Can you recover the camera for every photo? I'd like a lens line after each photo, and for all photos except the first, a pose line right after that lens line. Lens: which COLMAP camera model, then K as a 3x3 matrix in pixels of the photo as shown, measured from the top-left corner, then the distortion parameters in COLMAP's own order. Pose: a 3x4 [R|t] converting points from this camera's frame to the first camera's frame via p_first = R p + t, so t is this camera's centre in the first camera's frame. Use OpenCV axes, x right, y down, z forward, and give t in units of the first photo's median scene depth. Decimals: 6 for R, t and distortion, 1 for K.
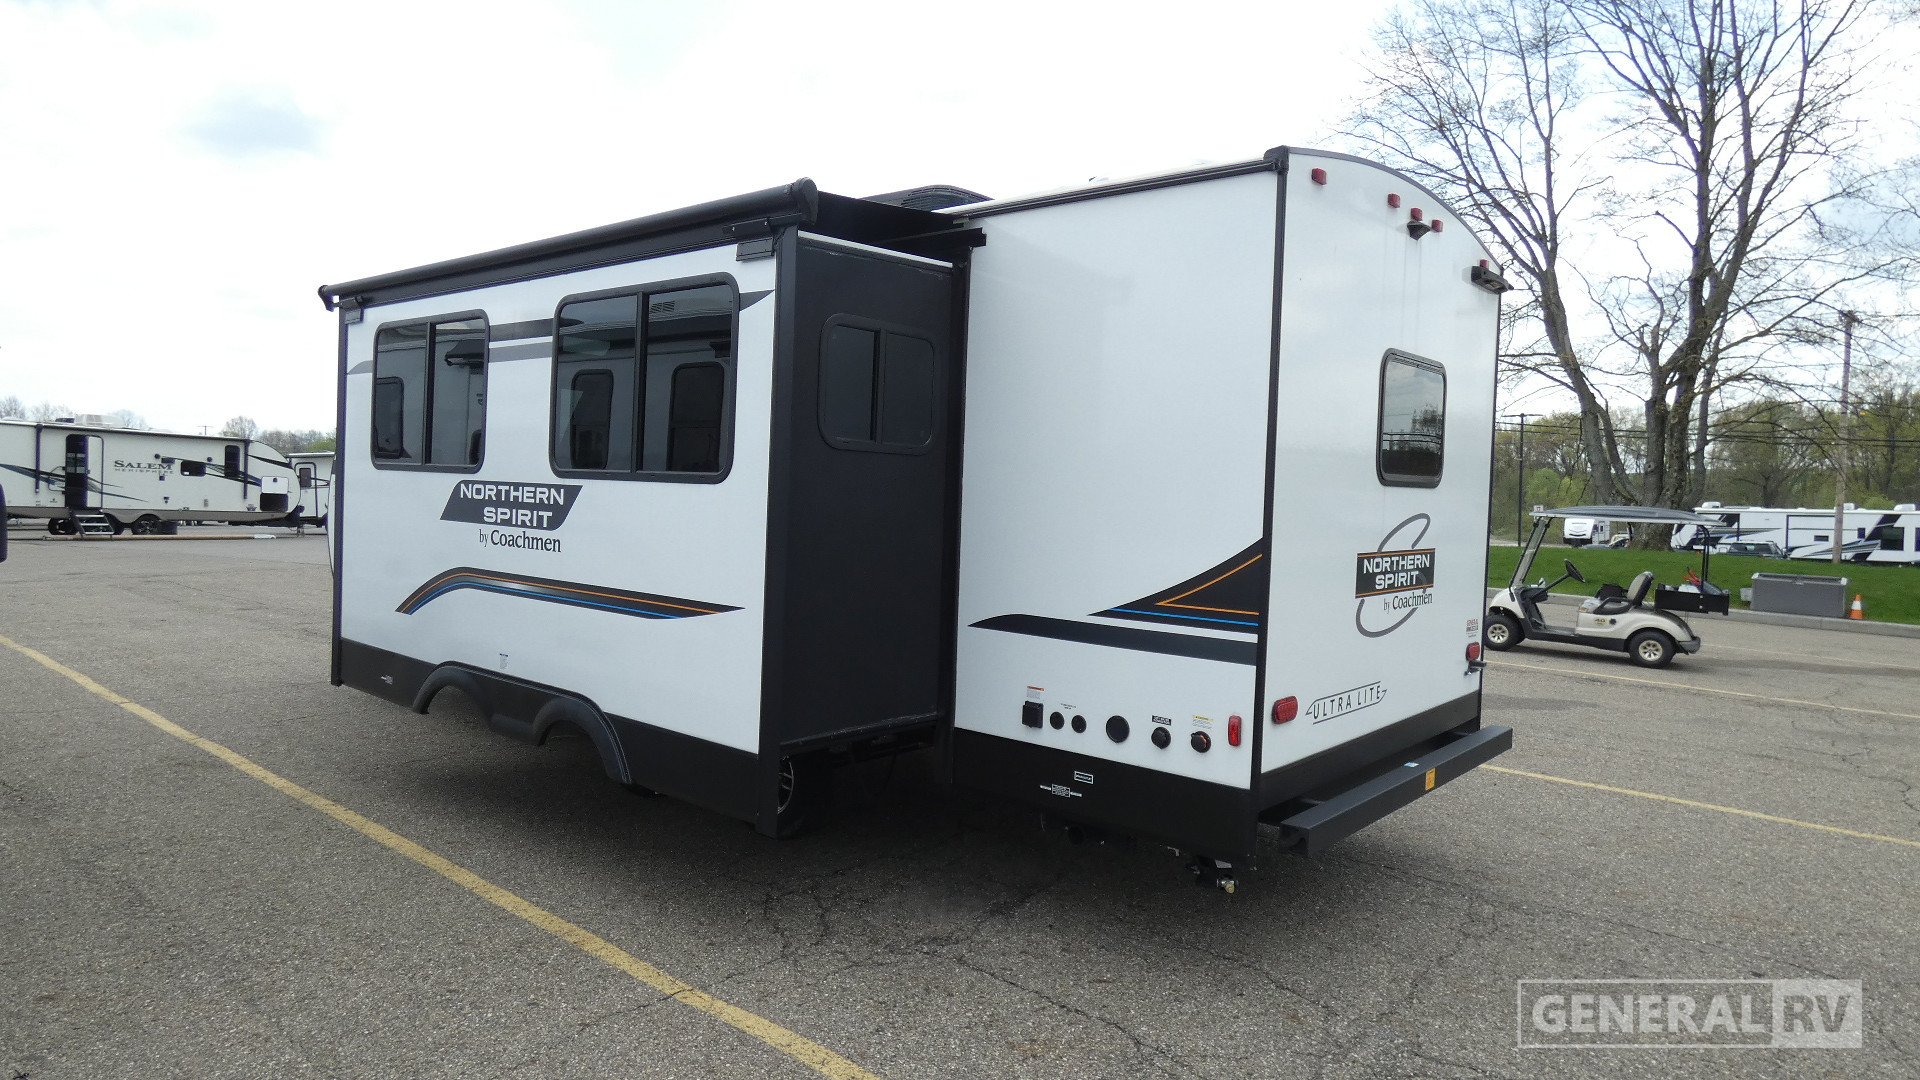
lens RADIAL K [[1147.2, 0, 954.2], [0, 1147.2, 538.5], [0, 0, 1]] dist [0.002306, 0.001577]
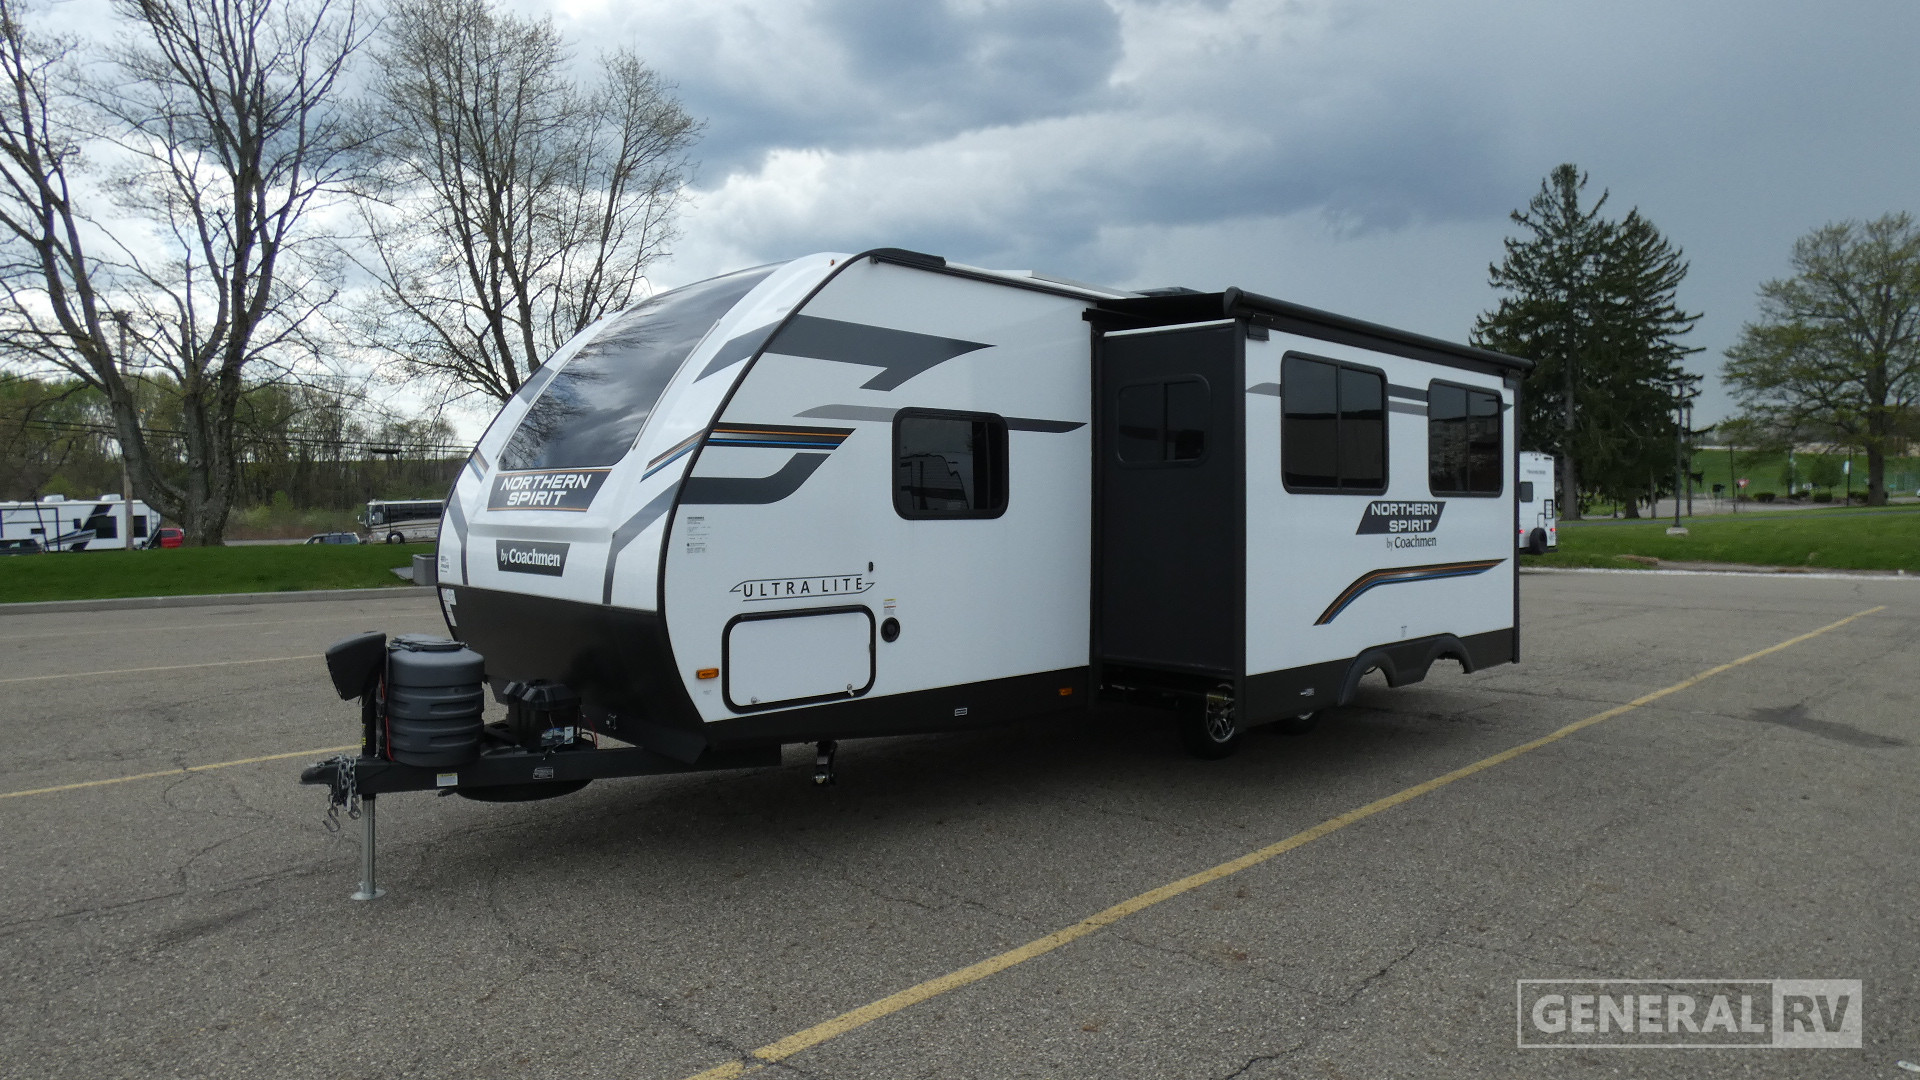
lens RADIAL K [[1147.2, 0, 954.2], [0, 1147.2, 538.5], [0, 0, 1]] dist [0.002306, 0.001577]
pose [[0.086982, -0.059431, 0.994436, -1.707733], [0.049195, 0.997257, 0.055297, -0.101180], [-0.994995, 0.044111, 0.089667, 1.337317]]
